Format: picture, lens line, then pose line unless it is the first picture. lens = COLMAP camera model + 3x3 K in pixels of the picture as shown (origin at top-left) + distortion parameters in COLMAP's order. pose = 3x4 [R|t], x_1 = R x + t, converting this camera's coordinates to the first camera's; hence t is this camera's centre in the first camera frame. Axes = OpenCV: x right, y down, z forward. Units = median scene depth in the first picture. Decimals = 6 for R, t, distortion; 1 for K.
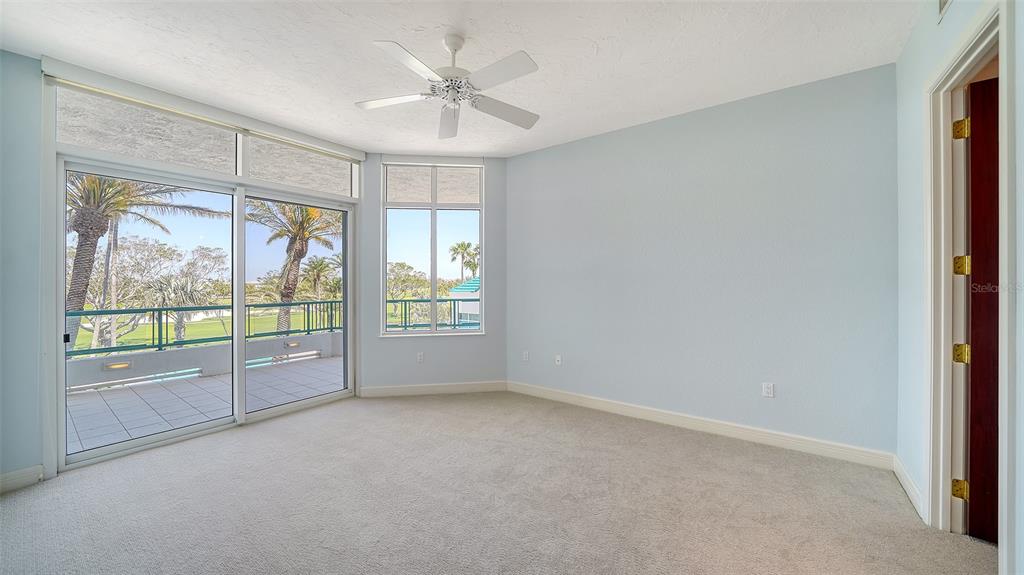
lens RADIAL K [[376.4, 0, 510.1], [0, 376.4, 283.2], [0, 0, 1]] dist [-0.000430, -0.000040]
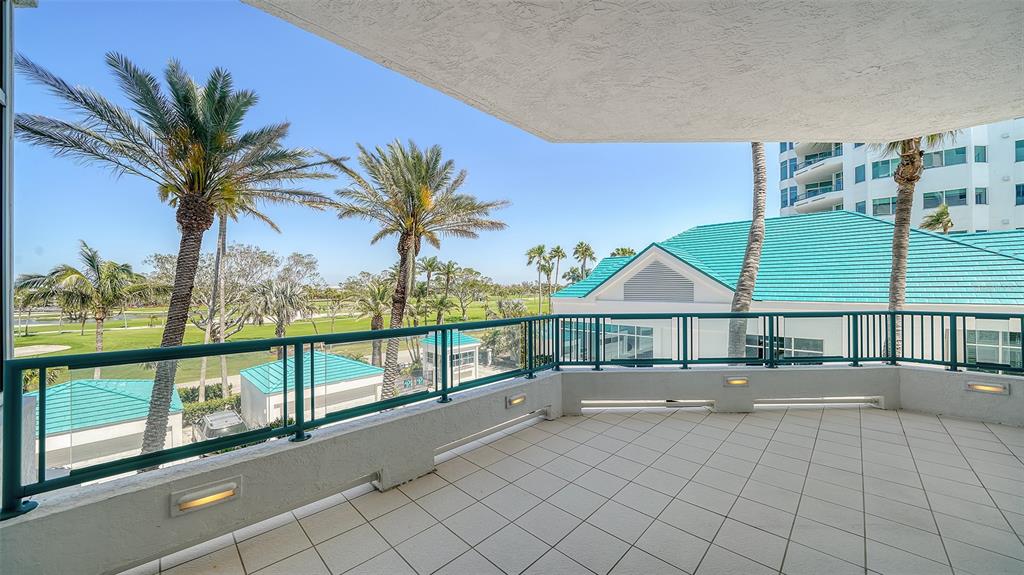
lens RADIAL K [[356.3, 0, 509.5], [0, 356.3, 289.1], [0, 0, 1]] dist [-0.008868, 0.000089]
pose [[0.991013, 0.002068, -0.133751, -0.151515], [-0.001841, 0.999997, 0.001820, 0.002874], [0.133754, -0.001557, 0.991013, 0.150324]]
